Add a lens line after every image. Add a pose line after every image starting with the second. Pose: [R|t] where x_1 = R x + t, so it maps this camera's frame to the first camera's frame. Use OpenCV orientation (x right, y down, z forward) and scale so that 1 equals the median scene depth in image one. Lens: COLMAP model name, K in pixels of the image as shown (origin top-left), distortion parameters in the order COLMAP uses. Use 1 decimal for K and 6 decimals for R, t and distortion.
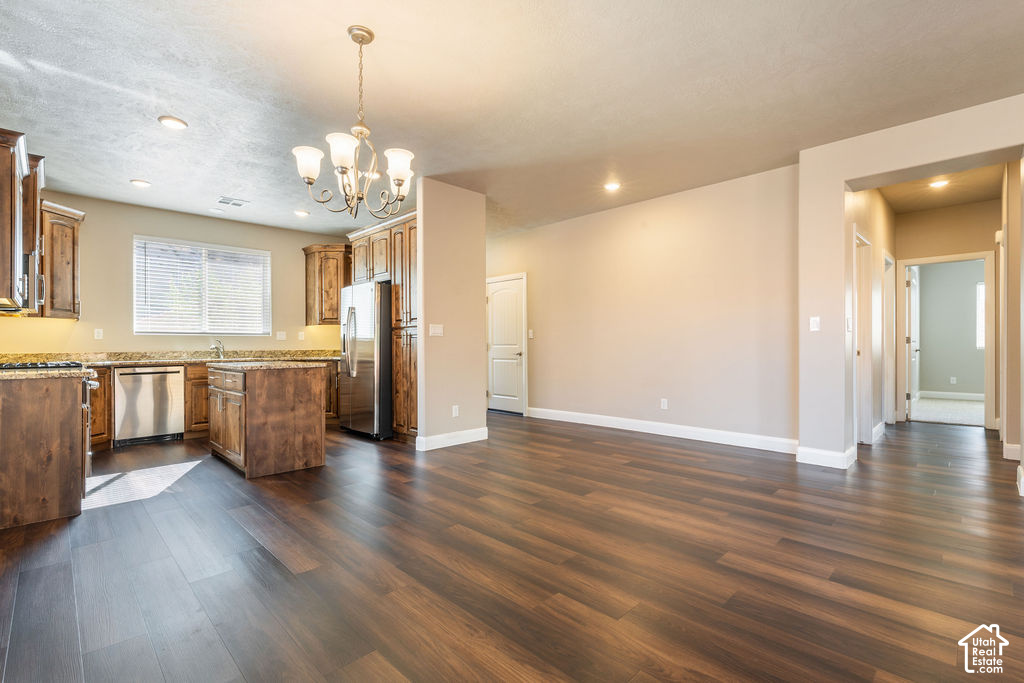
lens RADIAL K [[456.4, 0, 517.3], [0, 456.4, 340.3], [0, 0, 1]] dist [0.013612, 0.000608]
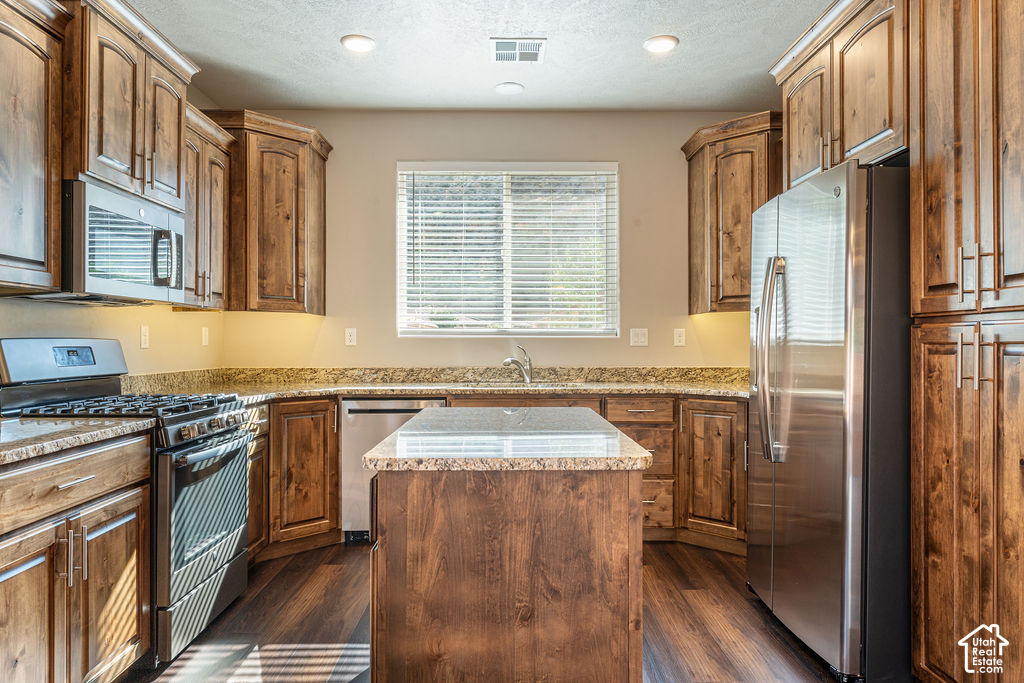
lens RADIAL K [[643.1, 0, 513.1], [0, 643.1, 340.9], [0, 0, 1]] dist [-0.002864, 0.001760]
pose [[0.705852, 0.006316, -0.708331, -0.168191], [0.001491, 0.999945, 0.010402, -0.016219], [0.708358, -0.008398, 0.705804, 0.549003]]
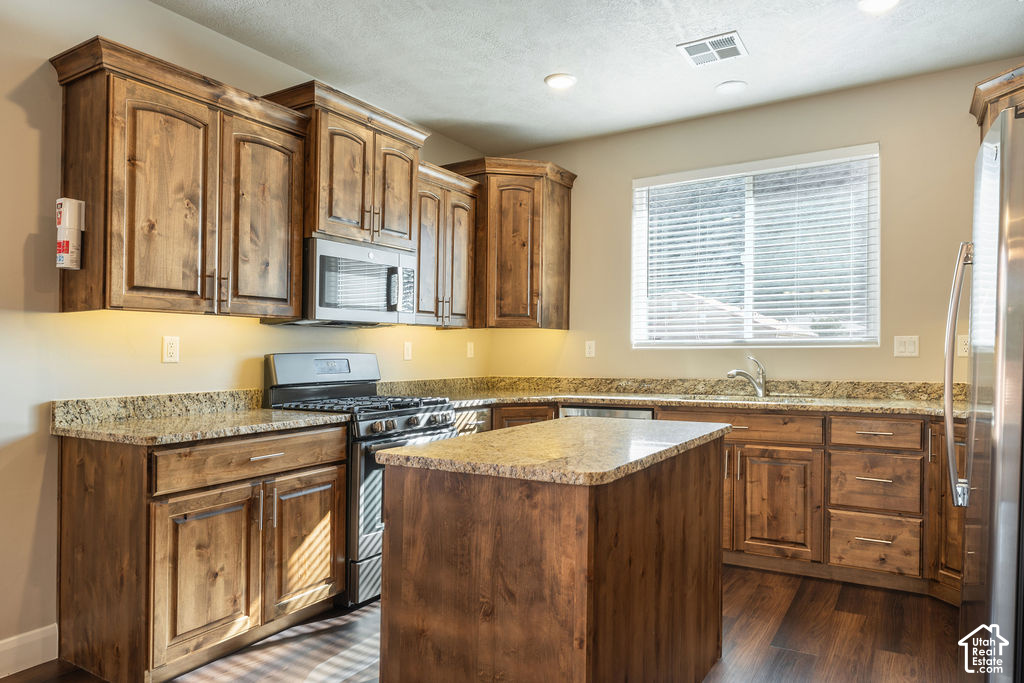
lens RADIAL K [[643.1, 0, 560.6], [0, 643.1, 344.2], [0, 0, 1]] dist [-0.002864, 0.001760]
pose [[0.244809, -0.008199, -0.969537, -0.055577], [0.014104, 0.999889, -0.004895, -0.016164], [0.969469, -0.012476, 0.244898, 0.720764]]
